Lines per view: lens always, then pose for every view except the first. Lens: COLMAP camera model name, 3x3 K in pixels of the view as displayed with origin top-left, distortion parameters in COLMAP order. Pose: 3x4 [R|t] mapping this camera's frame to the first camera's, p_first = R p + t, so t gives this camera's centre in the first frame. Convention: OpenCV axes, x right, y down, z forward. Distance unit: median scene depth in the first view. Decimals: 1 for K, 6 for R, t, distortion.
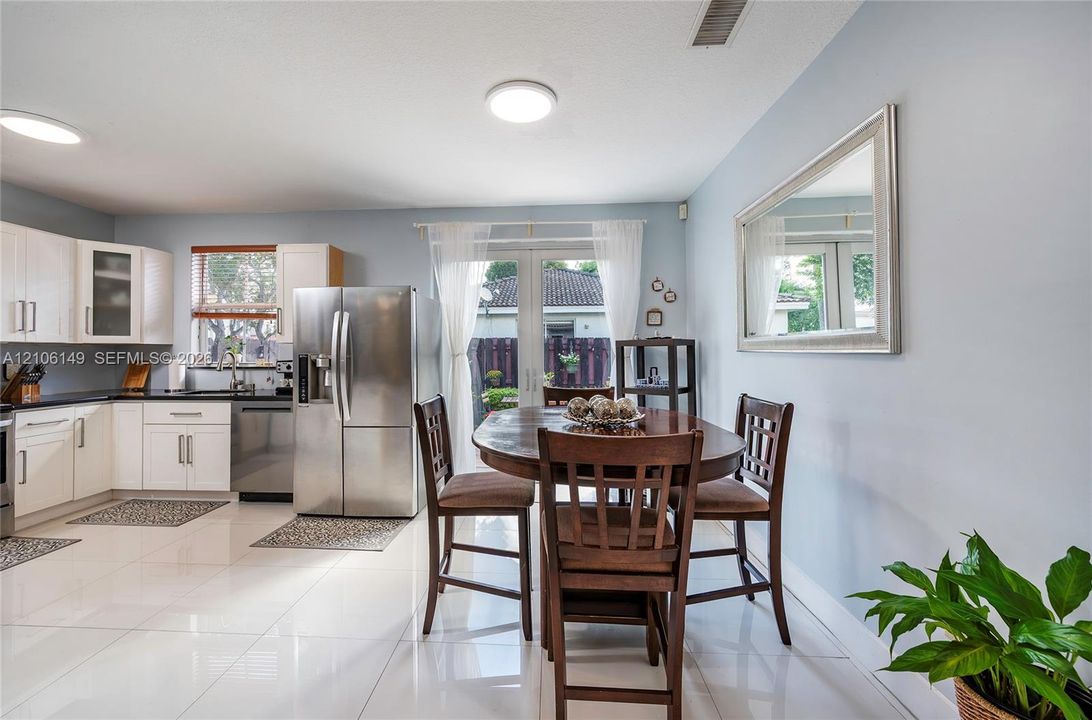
lens RADIAL K [[440.8, 0, 527.5], [0, 440.8, 350.0], [0, 0, 1]] dist [0.003195, 0.000468]
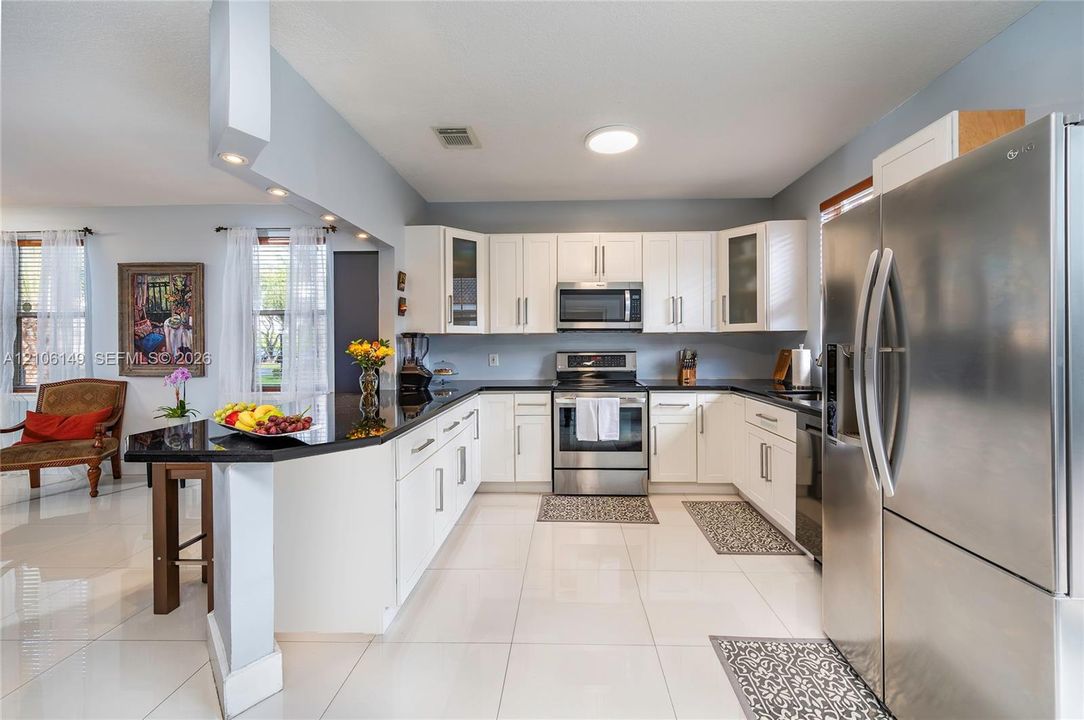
lens RADIAL K [[452.0, 0, 557.2], [0, 452.0, 343.8], [0, 0, 1]] dist [0.008959, 0.000457]
pose [[0.018188, 0.007708, -0.999805, 0.033938], [0.015174, 0.999853, 0.007985, -0.002065], [0.999719, -0.015316, 0.018068, 0.596521]]
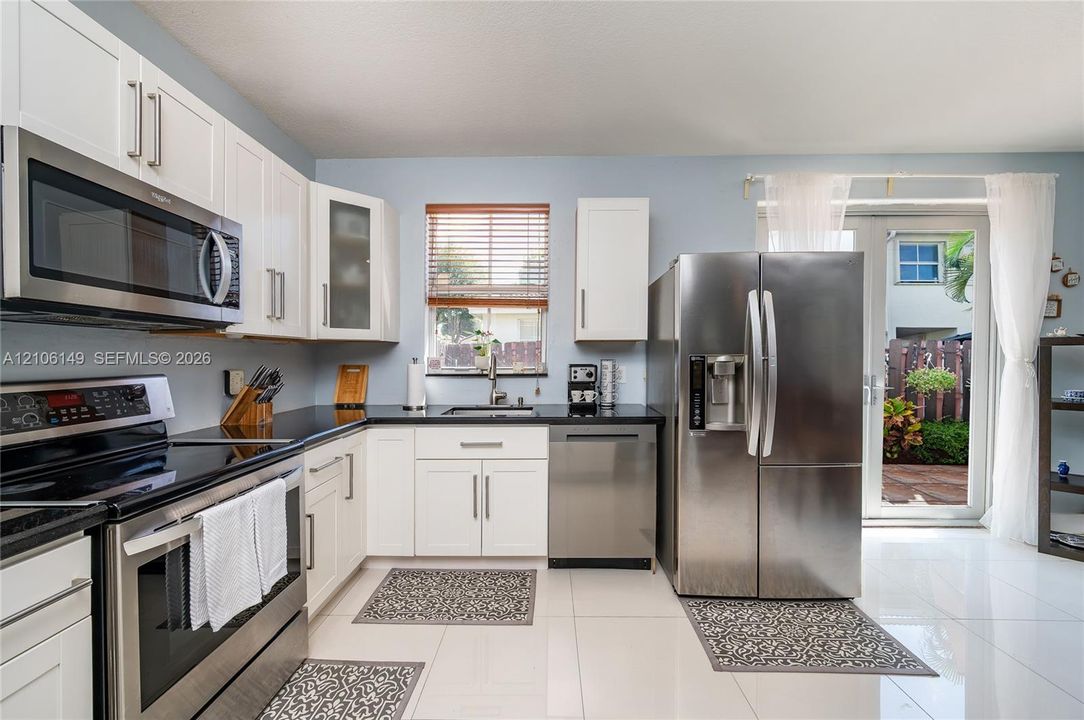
lens RADIAL K [[452.0, 0, 541.4], [0, 452.0, 358.2], [0, 0, 1]] dist [0.008959, 0.000457]
pose [[0.998834, -0.000087, 0.048268, -0.700488], [-0.000547, 0.999914, 0.013120, 0.003857], [-0.048265, -0.013131, 0.998748, 0.301832]]
